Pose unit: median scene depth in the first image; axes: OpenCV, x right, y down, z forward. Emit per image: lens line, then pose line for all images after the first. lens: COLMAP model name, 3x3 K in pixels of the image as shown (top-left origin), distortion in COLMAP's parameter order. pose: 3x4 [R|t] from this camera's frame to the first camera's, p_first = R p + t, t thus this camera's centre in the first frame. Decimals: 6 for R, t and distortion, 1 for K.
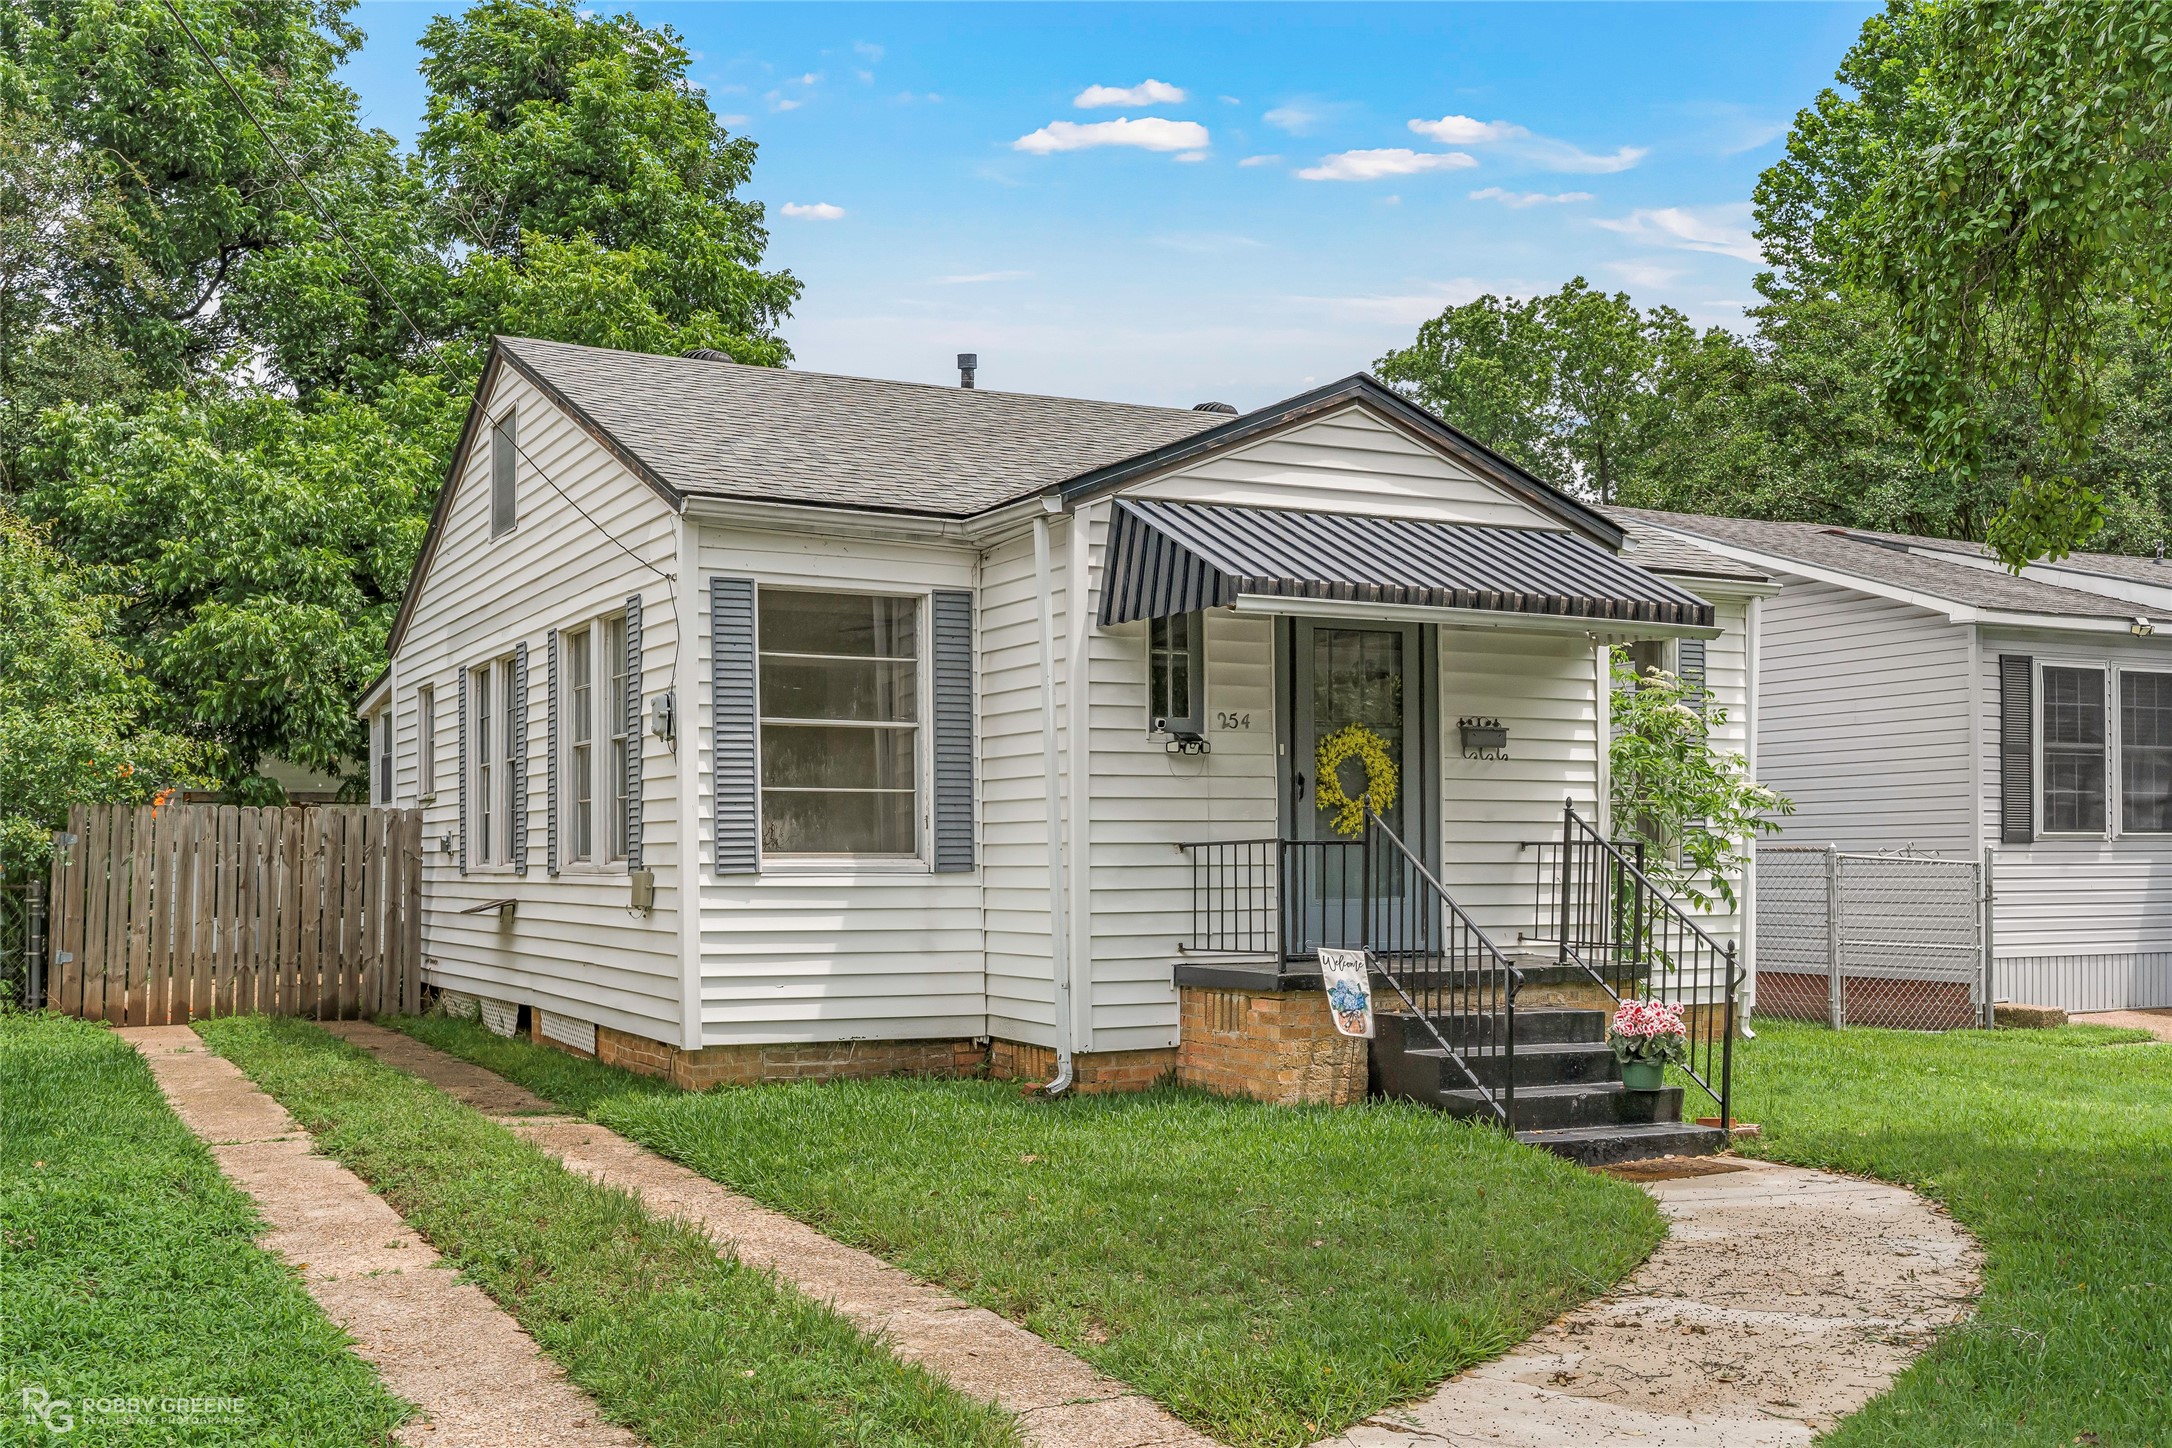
lens RADIAL K [[2151.6, 0, 1123.9], [0, 2151.6, 749.7], [0, 0, 1]] dist [-0.017771, 0.000000]
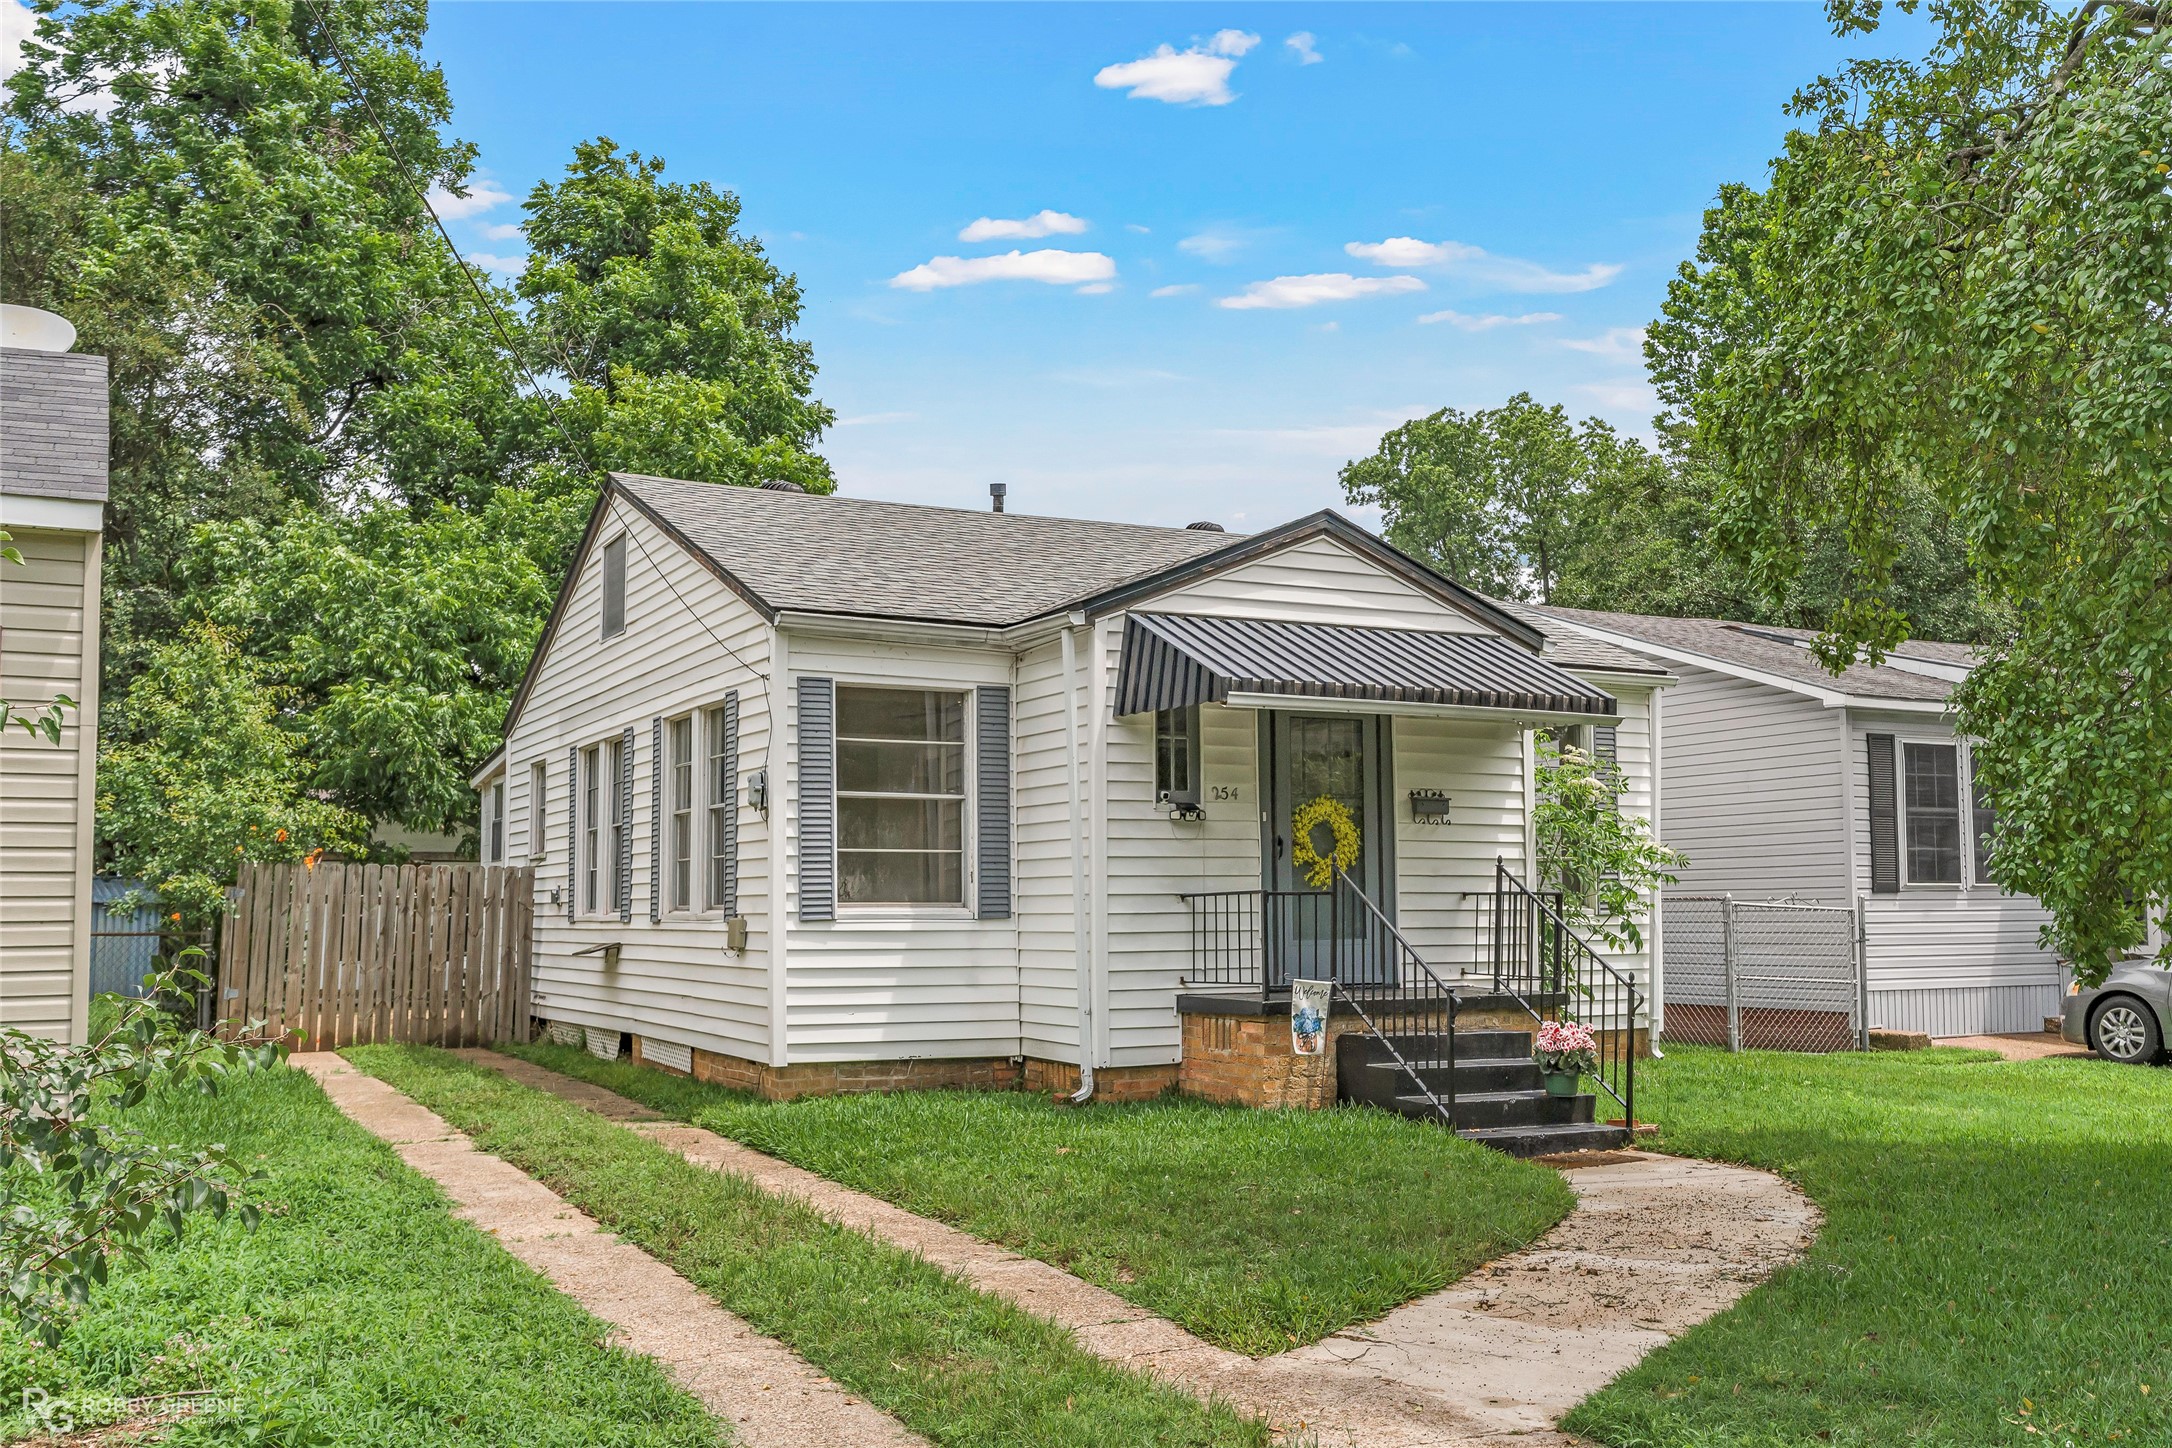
lens RADIAL K [[1941.8, 0, 1135.2], [0, 1941.8, 669.9], [0, 0, 1]] dist [-0.021725, 0.010240]
pose [[0.999962, -0.001082, 0.008683, -0.008815], [0.001707, 0.997383, -0.072280, -0.003589], [-0.008582, 0.072292, 0.997347, -0.098241]]
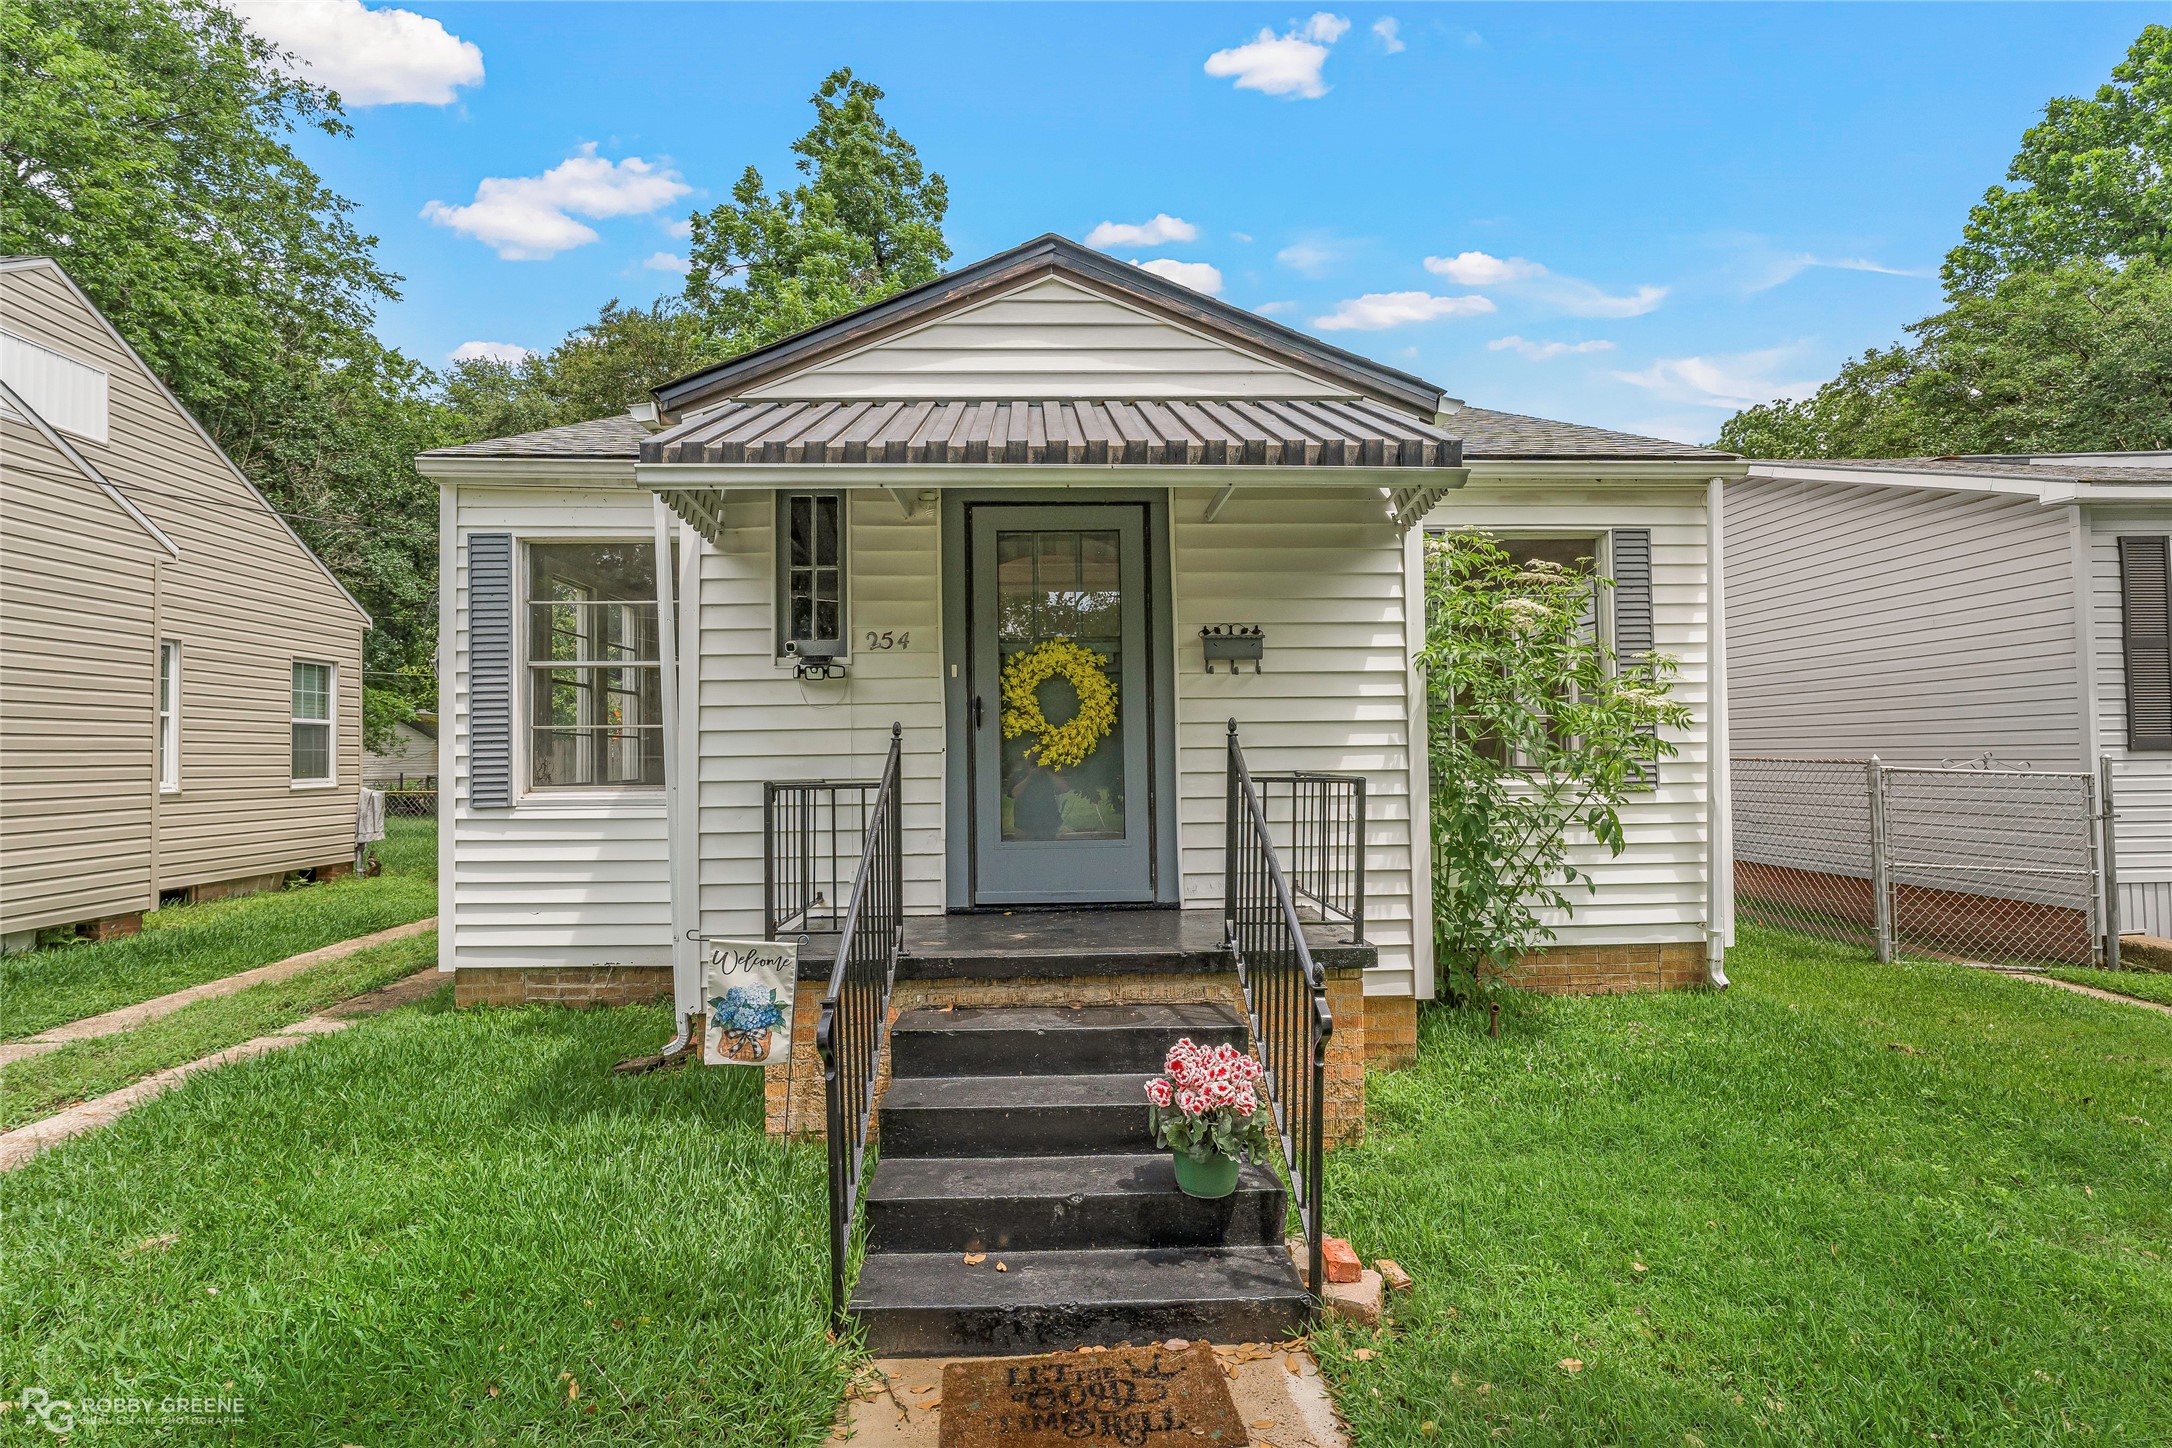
lens RADIAL K [[1029.8, 0, 1098.7], [0, 1029.8, 696.3], [0, 0, 1]] dist [0.000563, -0.000303]
pose [[0.903926, -0.032564, -0.426448, 0.296552], [0.032847, 0.999438, -0.006692, 0.014528], [0.426426, -0.007959, 0.904487, 0.624060]]
